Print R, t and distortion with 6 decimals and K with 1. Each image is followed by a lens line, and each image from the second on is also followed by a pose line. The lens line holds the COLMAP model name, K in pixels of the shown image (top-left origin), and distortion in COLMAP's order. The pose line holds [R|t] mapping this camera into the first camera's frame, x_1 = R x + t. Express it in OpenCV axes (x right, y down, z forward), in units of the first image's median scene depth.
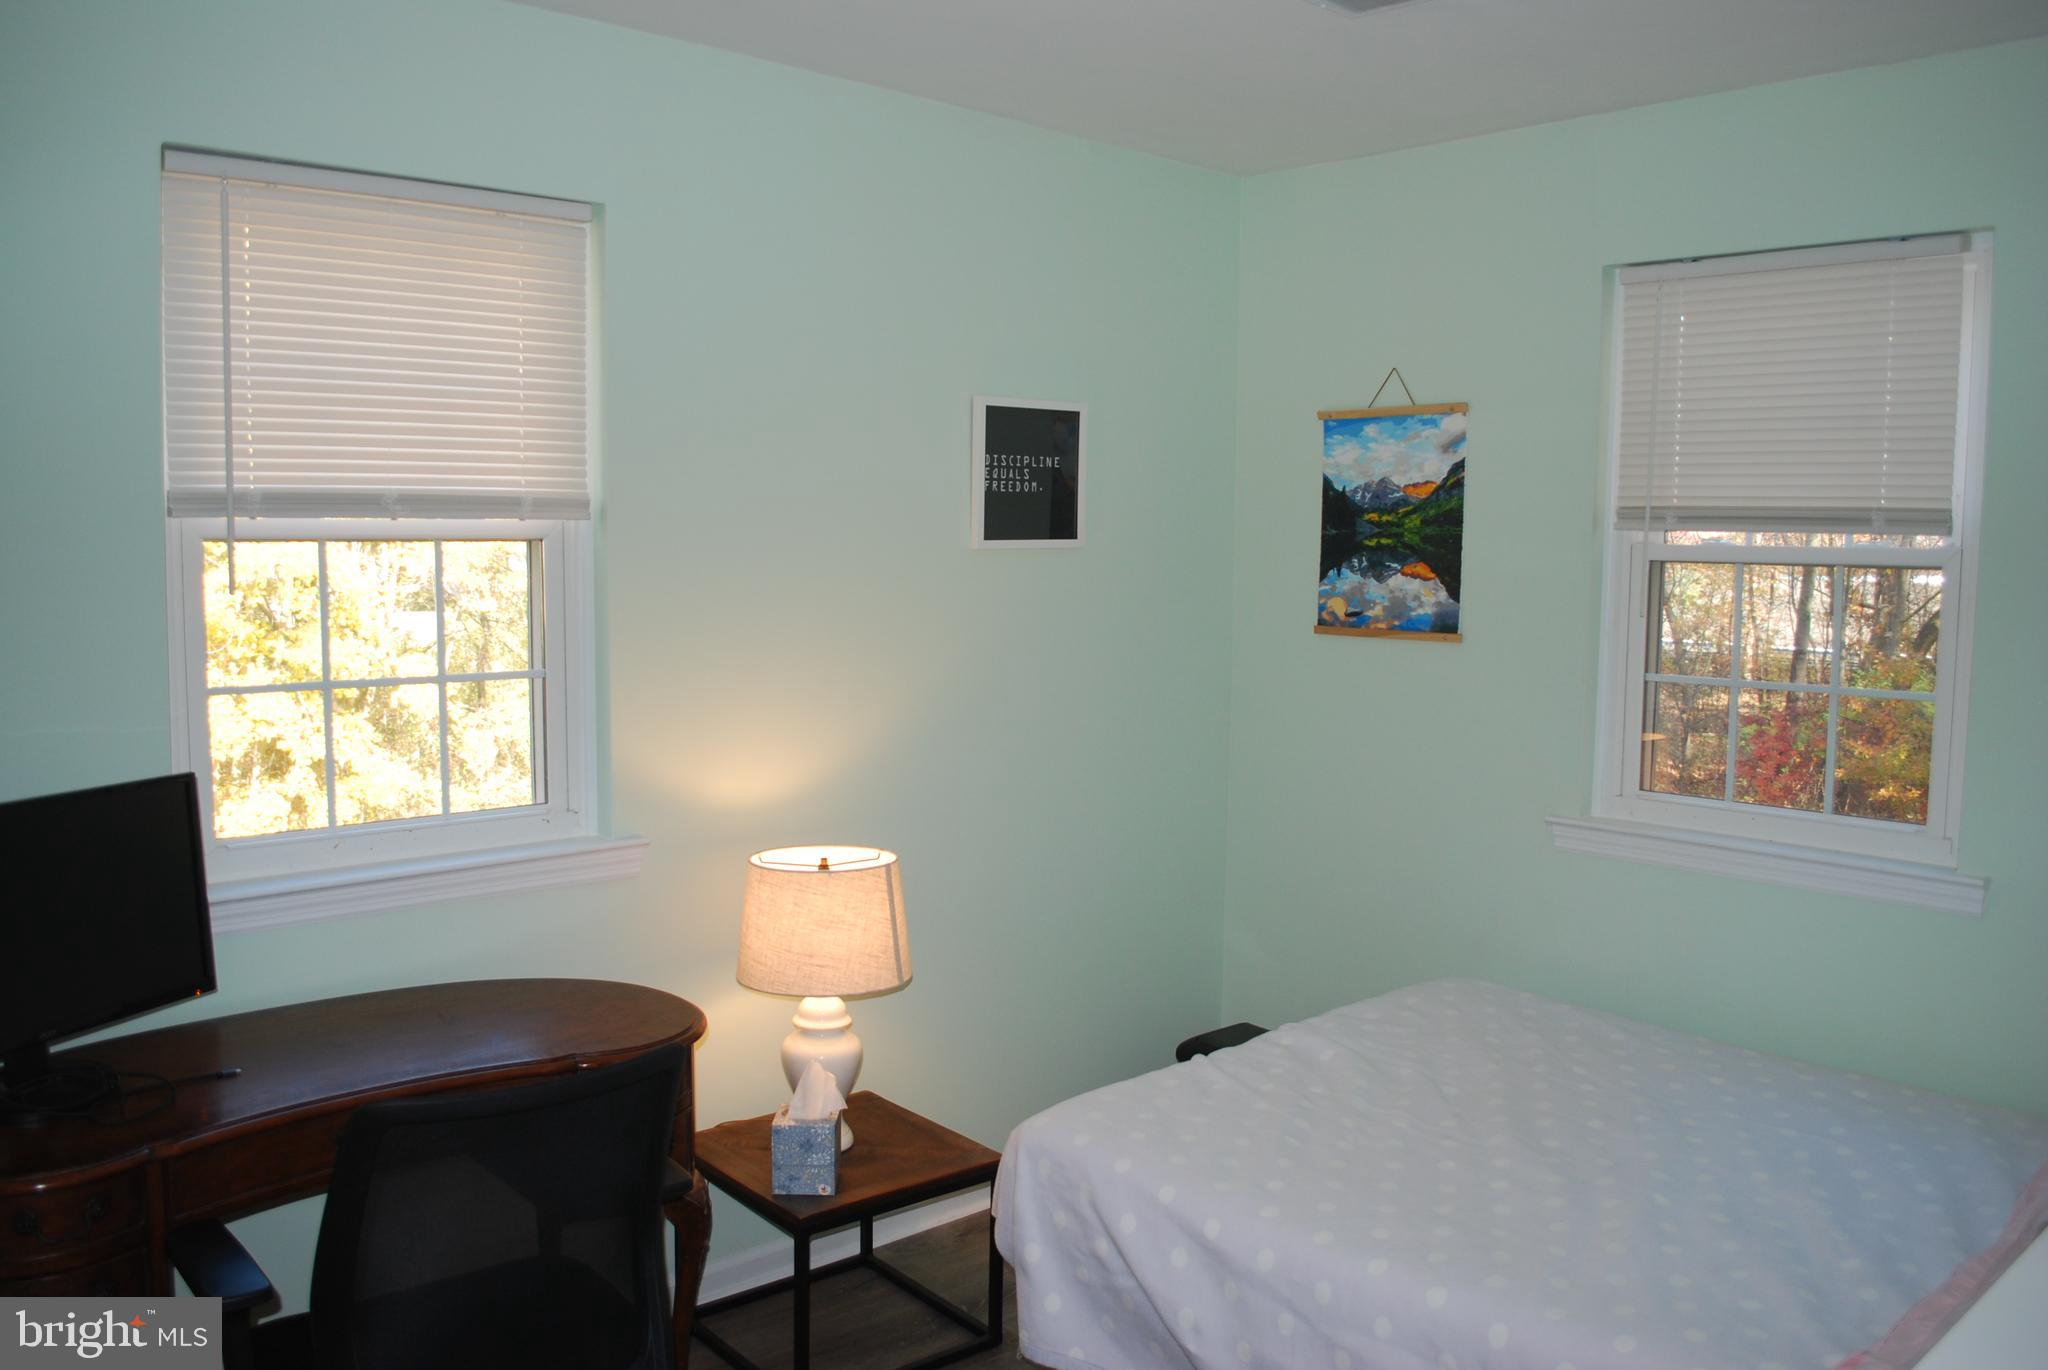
lens RADIAL K [[1626.0, 0, 1035.4], [0, 1626.0, 692.5], [0, 0, 1]] dist [-0.080342, 0.011331]
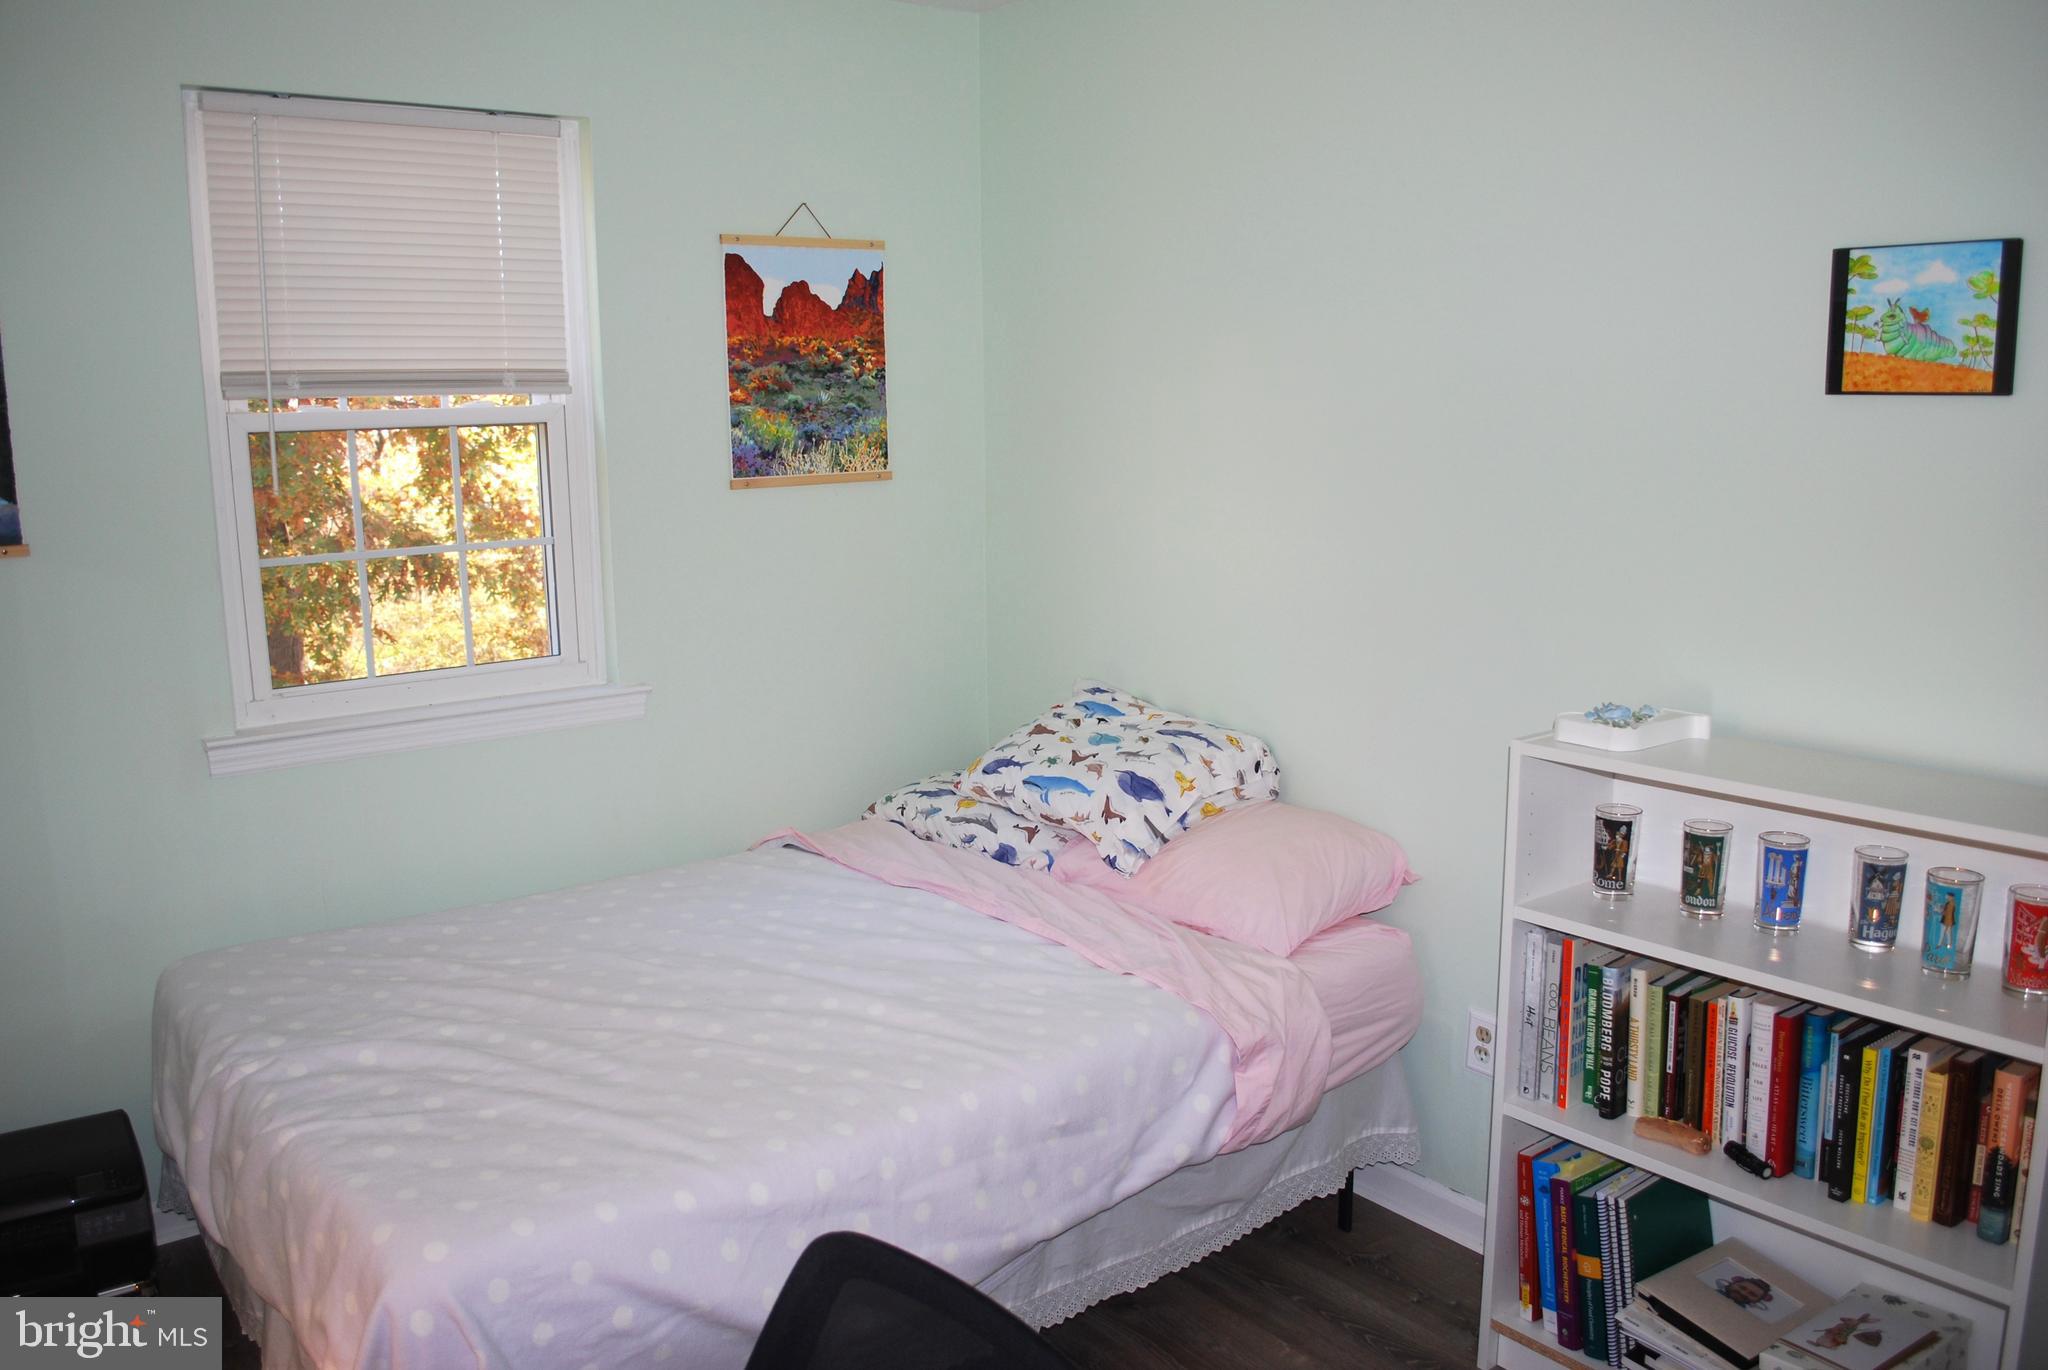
lens RADIAL K [[1626.0, 0, 1035.4], [0, 1626.0, 692.5], [0, 0, 1]] dist [-0.080342, 0.011331]
pose [[0.081613, -0.198162, 0.976766, -0.516779], [0.105644, 0.976234, 0.189227, -0.068777], [-0.991049, 0.087745, 0.100608, 0.541540]]
